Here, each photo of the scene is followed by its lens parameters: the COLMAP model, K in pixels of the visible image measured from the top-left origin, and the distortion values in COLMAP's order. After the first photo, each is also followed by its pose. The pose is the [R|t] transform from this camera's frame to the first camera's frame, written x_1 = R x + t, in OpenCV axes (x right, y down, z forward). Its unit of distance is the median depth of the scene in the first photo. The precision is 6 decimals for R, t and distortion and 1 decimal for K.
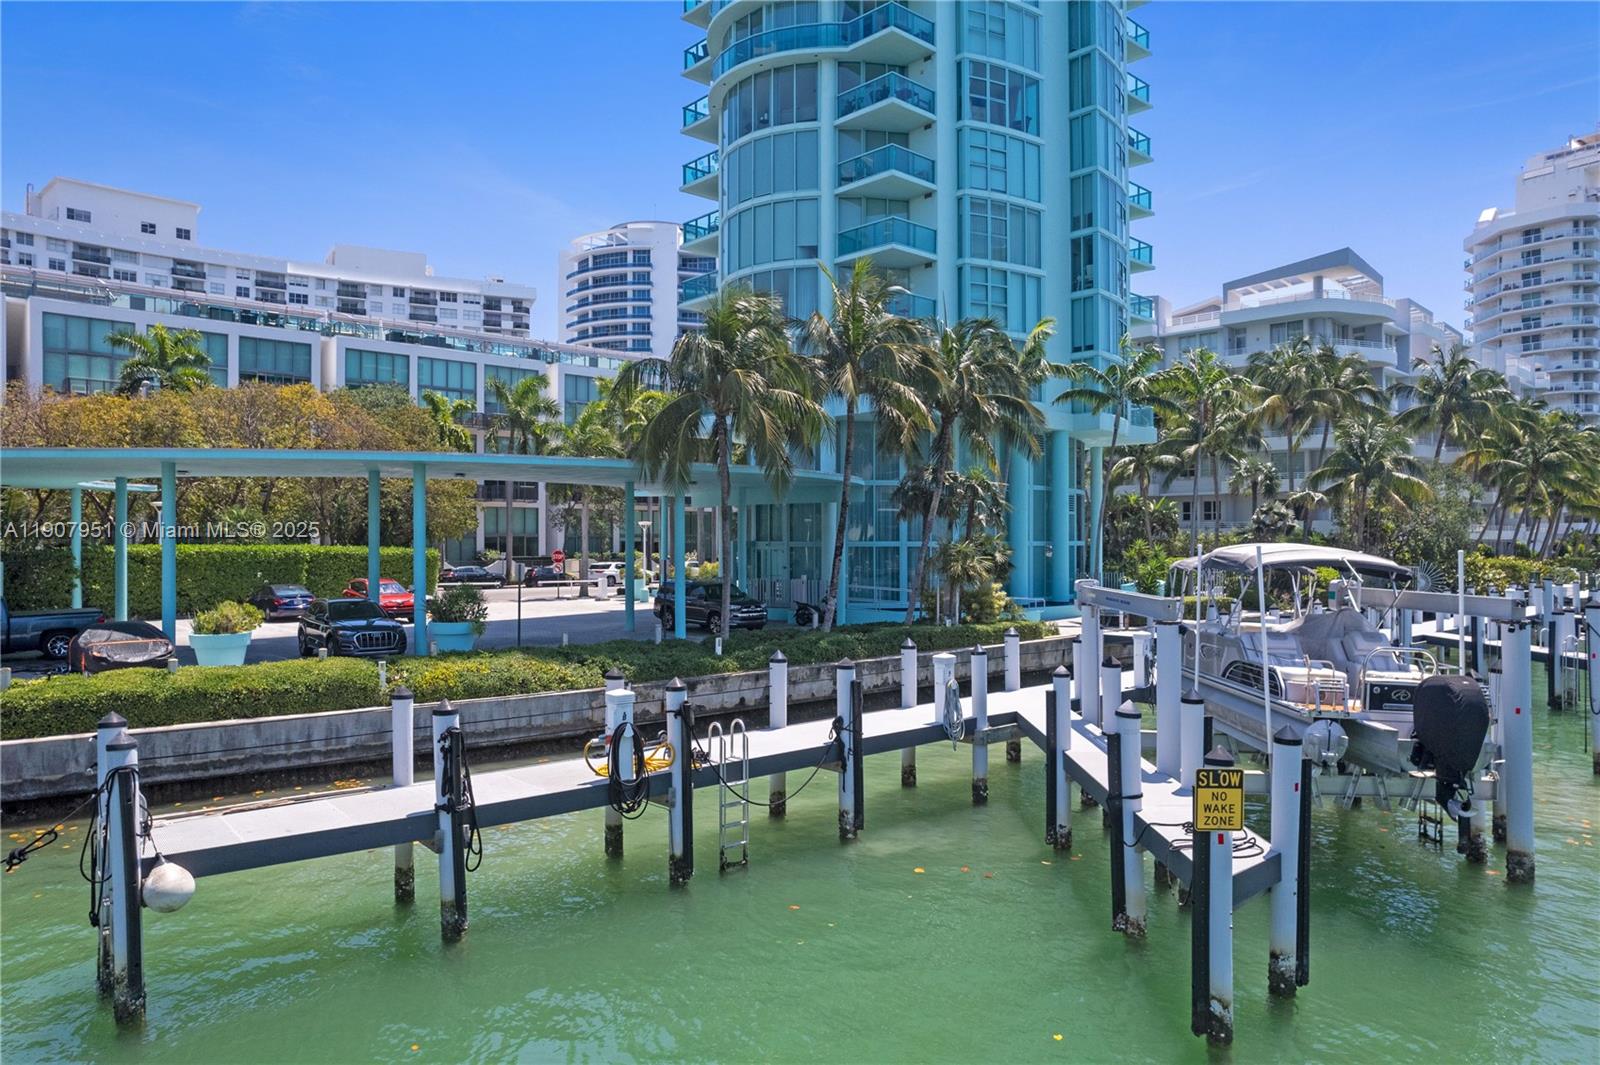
lens RADIAL K [[1034.6, 0, 800.1], [0, 1034.6, 545.3], [0, 0, 1]] dist [-0.080823, 0.071400]
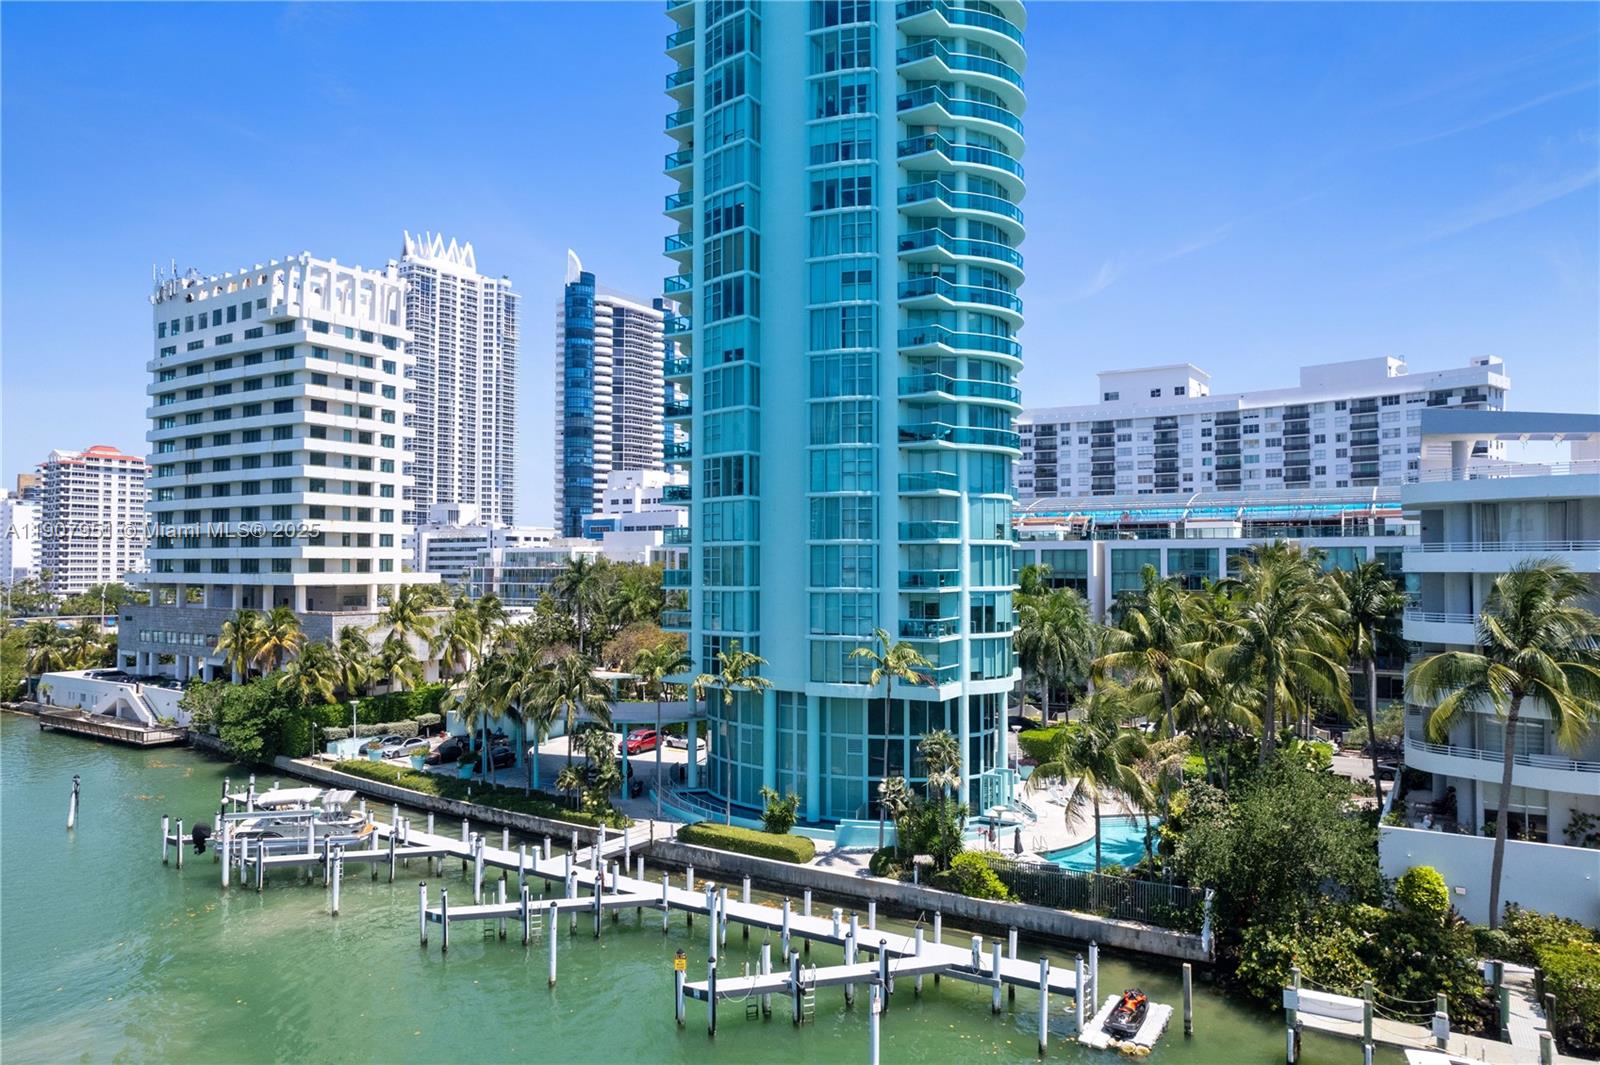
lens RADIAL K [[1034.6, 0, 800.1], [0, 1034.6, 545.3], [0, 0, 1]] dist [-0.080823, 0.071400]
pose [[0.279390, -0.019831, -0.959973, 0.563515], [-0.004544, 0.999748, -0.021975, -0.100217], [0.960167, 0.010502, 0.279229, 0.225395]]
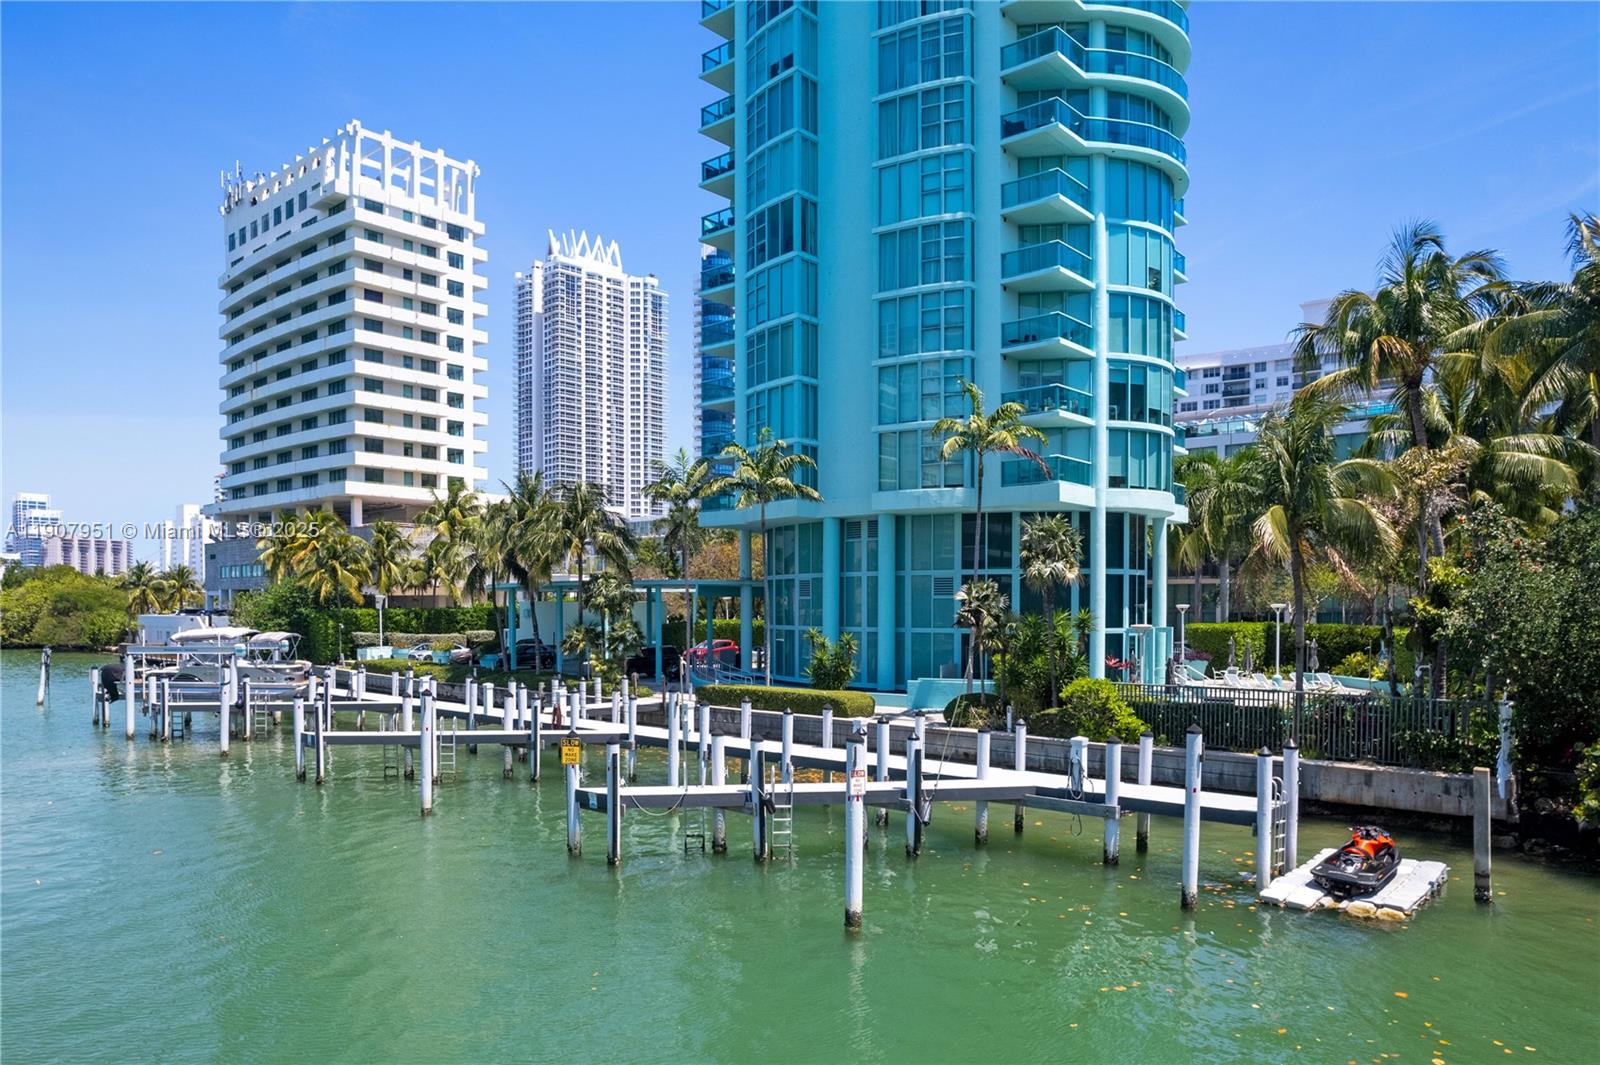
lens RADIAL K [[1049.5, 0, 792.9], [0, 1049.5, 640.7], [0, 0, 1]] dist [-0.049037, 0.024672]
pose [[0.113511, 0.034713, -0.992930, 0.451739], [-0.005028, 0.999397, 0.034365, -0.009524], [0.993524, 0.001092, 0.113617, 0.295552]]
